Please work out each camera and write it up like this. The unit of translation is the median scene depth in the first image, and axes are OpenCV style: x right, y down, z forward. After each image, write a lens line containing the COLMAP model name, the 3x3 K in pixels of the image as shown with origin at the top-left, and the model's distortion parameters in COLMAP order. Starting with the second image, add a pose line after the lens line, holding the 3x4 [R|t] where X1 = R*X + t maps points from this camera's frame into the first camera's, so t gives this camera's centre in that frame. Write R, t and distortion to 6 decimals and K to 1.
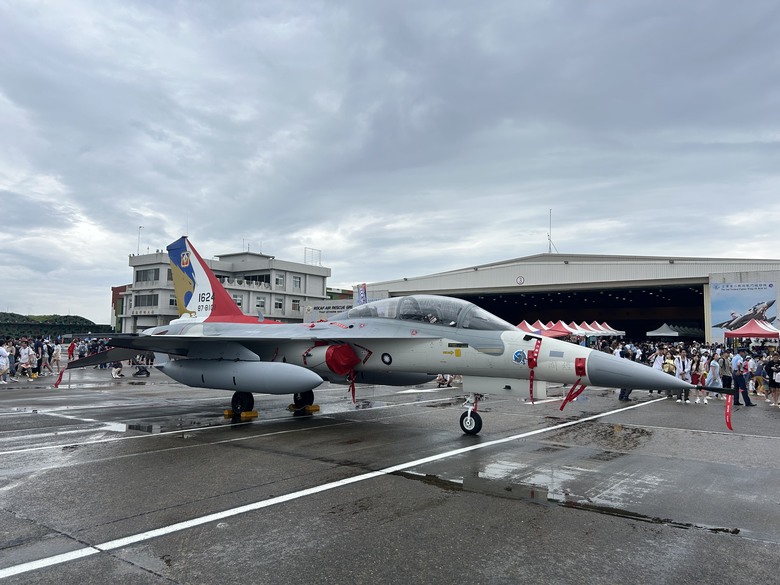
lens RADIAL K [[592.2, 0, 384.2], [0, 592.2, 286.3], [0, 0, 1]] dist [0.008370, 0.003278]
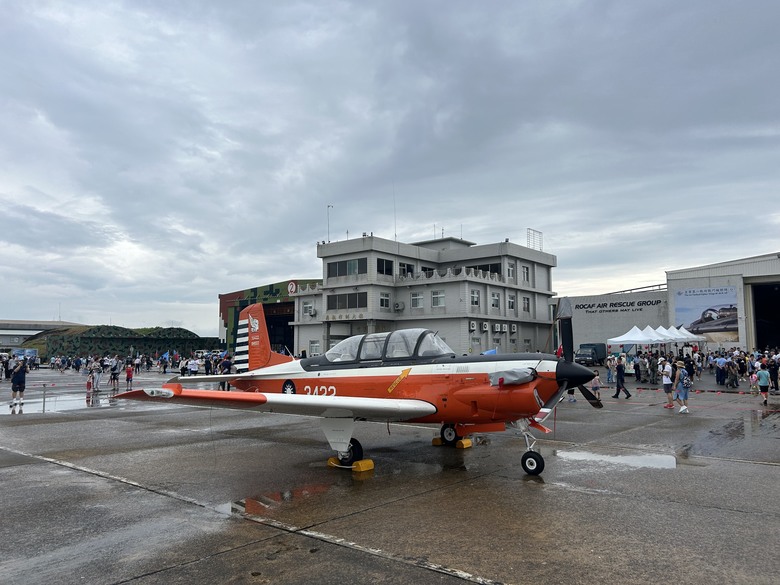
lens RADIAL K [[592.2, 0, 384.2], [0, 592.2, 286.3], [0, 0, 1]] dist [0.008370, 0.003278]
pose [[0.998143, -0.027077, -0.054557, -0.293680], [0.026255, 0.999531, -0.015732, 0.017090], [0.054957, 0.014271, 0.998387, 0.234468]]
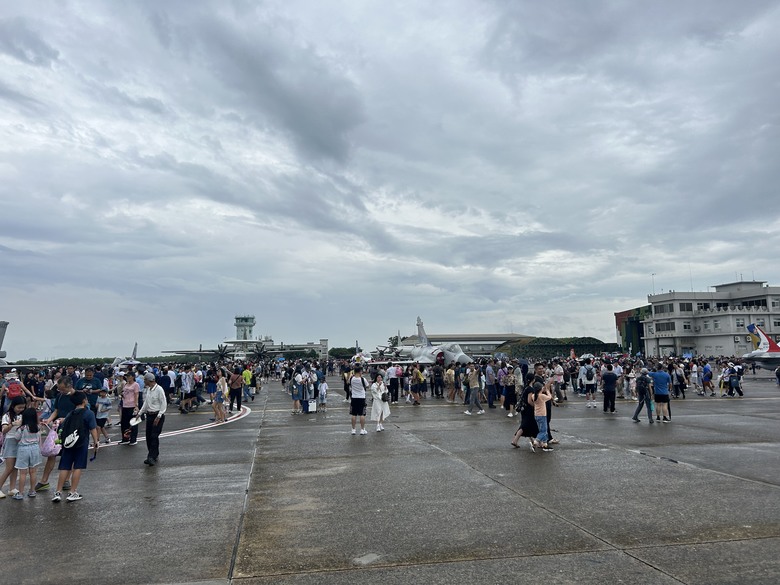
lens RADIAL K [[592.2, 0, 384.2], [0, 592.2, 286.3], [0, 0, 1]] dist [0.008370, 0.003278]
pose [[0.731253, -0.106332, -0.673768, 0.062630], [0.091479, 0.994139, -0.057609, -0.047772], [0.675945, -0.019509, 0.736694, -0.446545]]
